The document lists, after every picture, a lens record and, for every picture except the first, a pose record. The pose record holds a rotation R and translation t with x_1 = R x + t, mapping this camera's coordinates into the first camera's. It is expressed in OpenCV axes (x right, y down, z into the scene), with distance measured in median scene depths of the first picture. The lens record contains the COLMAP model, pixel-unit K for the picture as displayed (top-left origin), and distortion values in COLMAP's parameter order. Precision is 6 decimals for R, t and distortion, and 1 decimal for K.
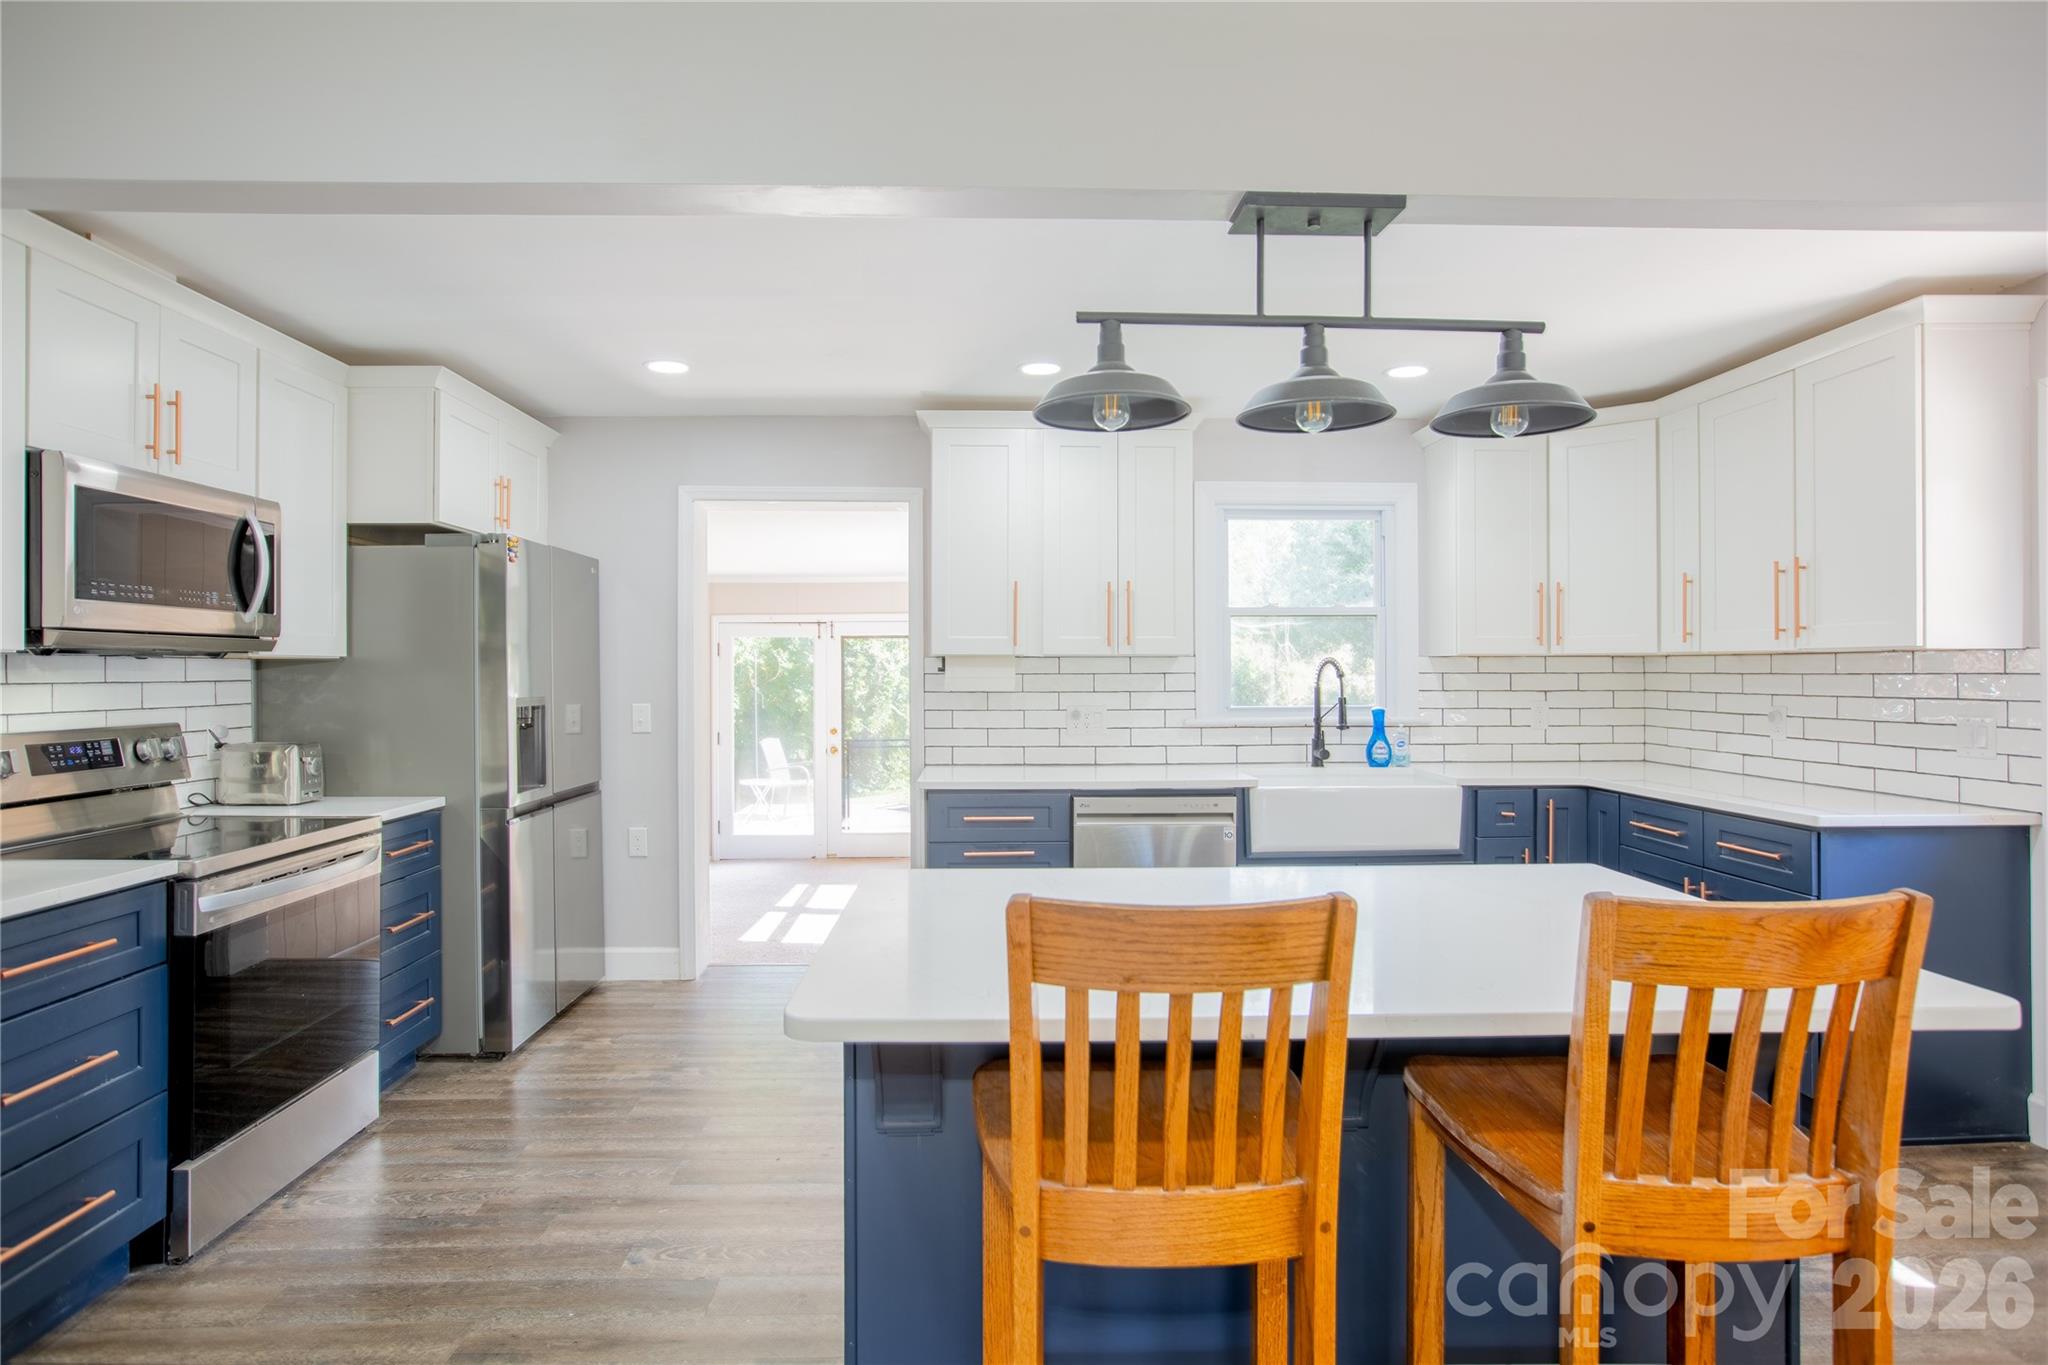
lens RADIAL K [[1085.4, 0, 1023.5], [0, 1085.4, 668.4], [0, 0, 1]] dist [-0.023628, 0.009213]
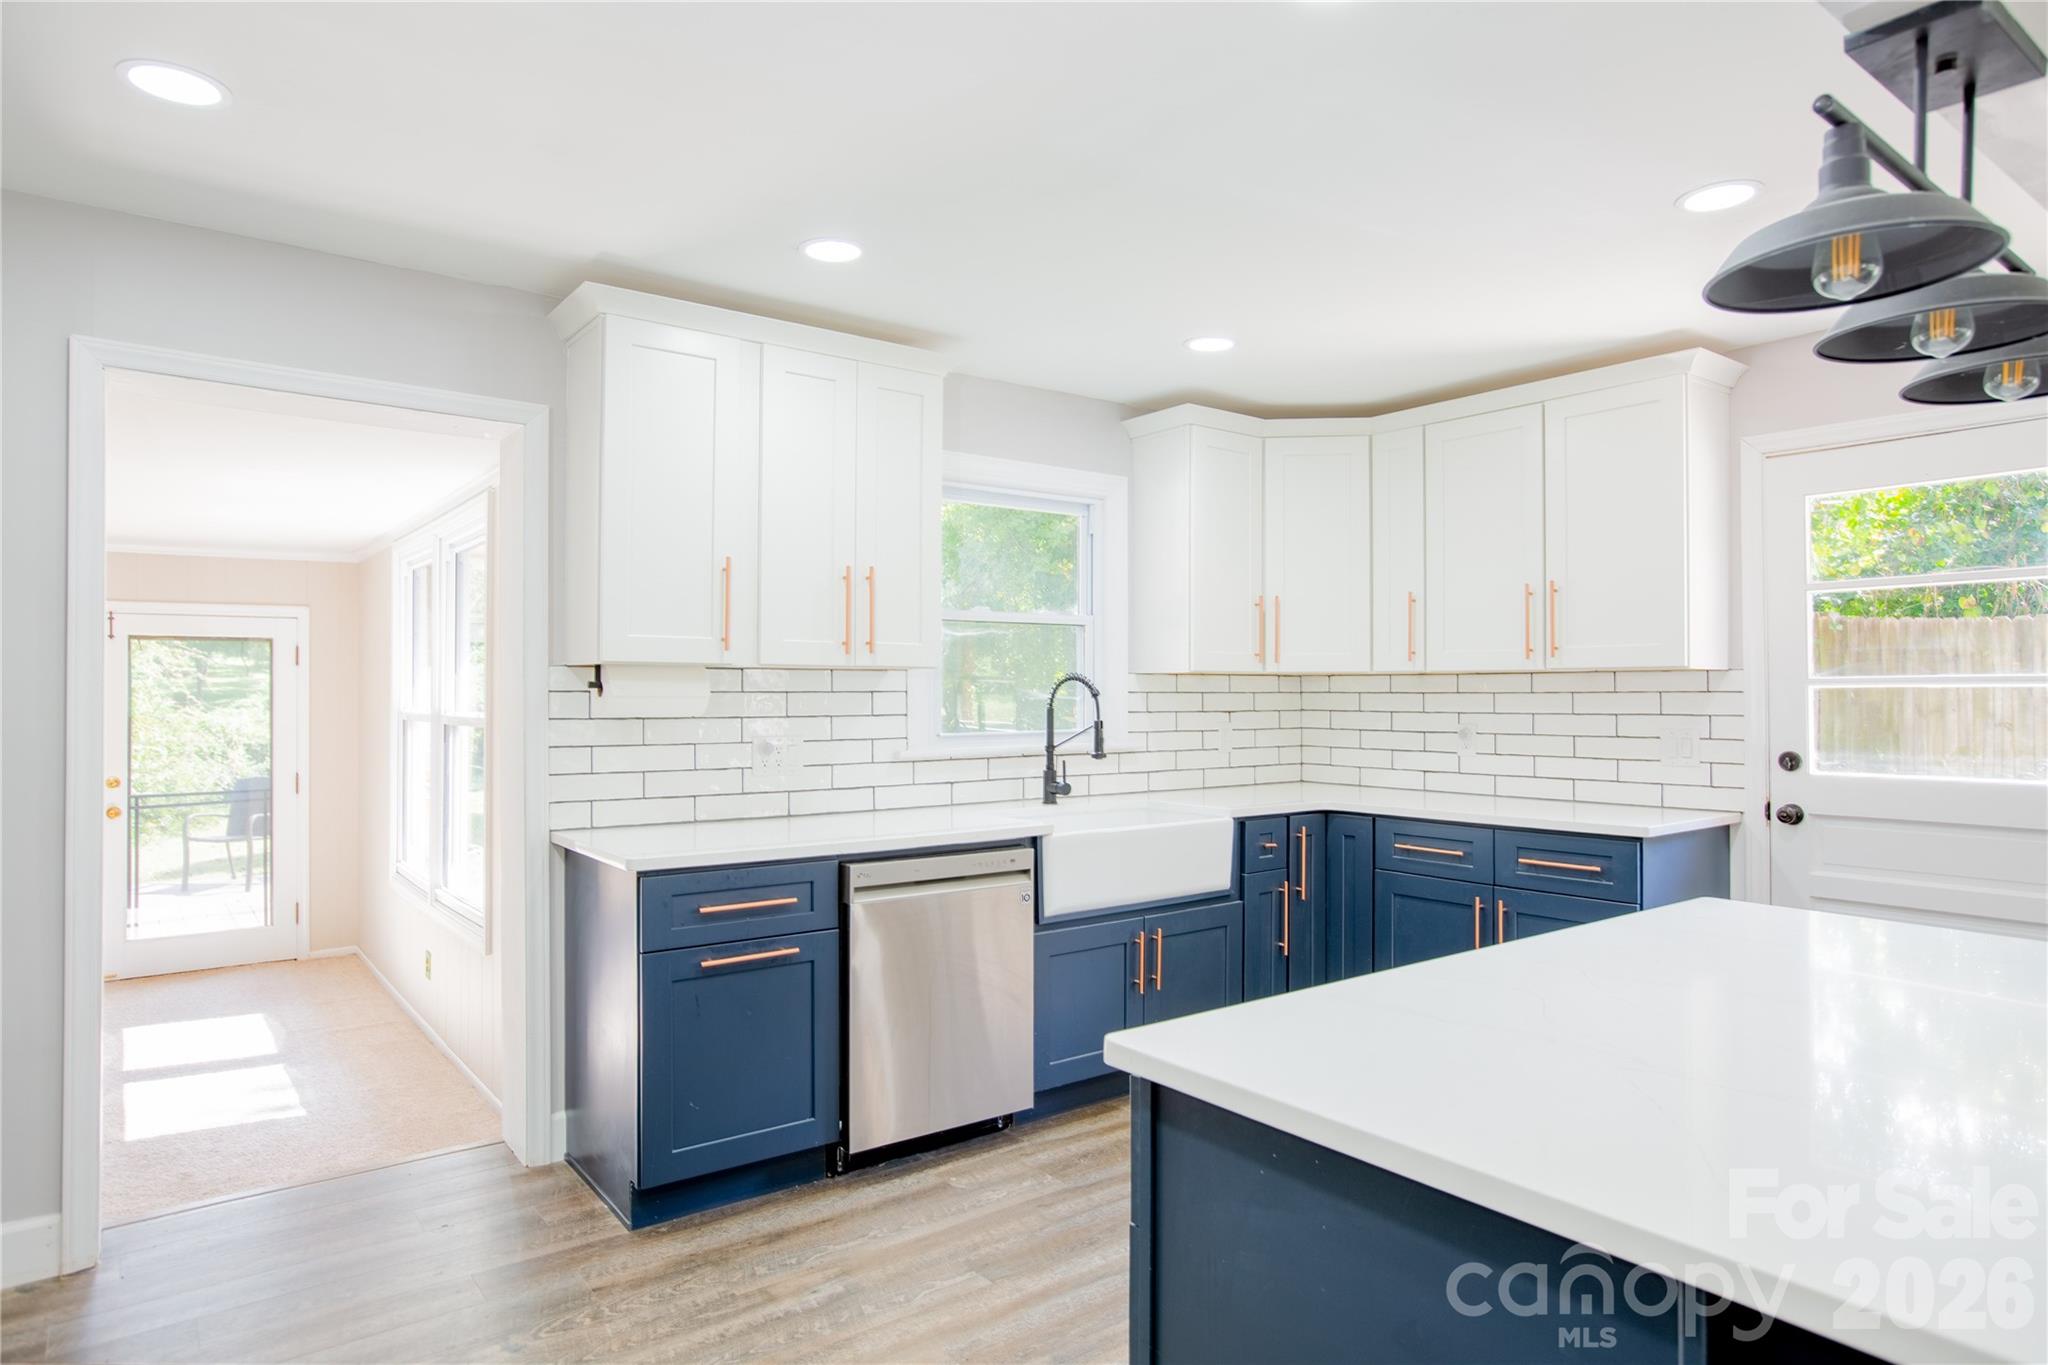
lens RADIAL K [[1172.7, 0, 1019.0], [0, 1172.7, 695.8], [0, 0, 1]] dist [-0.027309, 0.004691]
pose [[0.821708, 0.001333, 0.569907, -0.296803], [-0.002443, 0.999996, 0.001184, 0.007436], [-0.569903, -0.002365, 0.821708, 0.308742]]
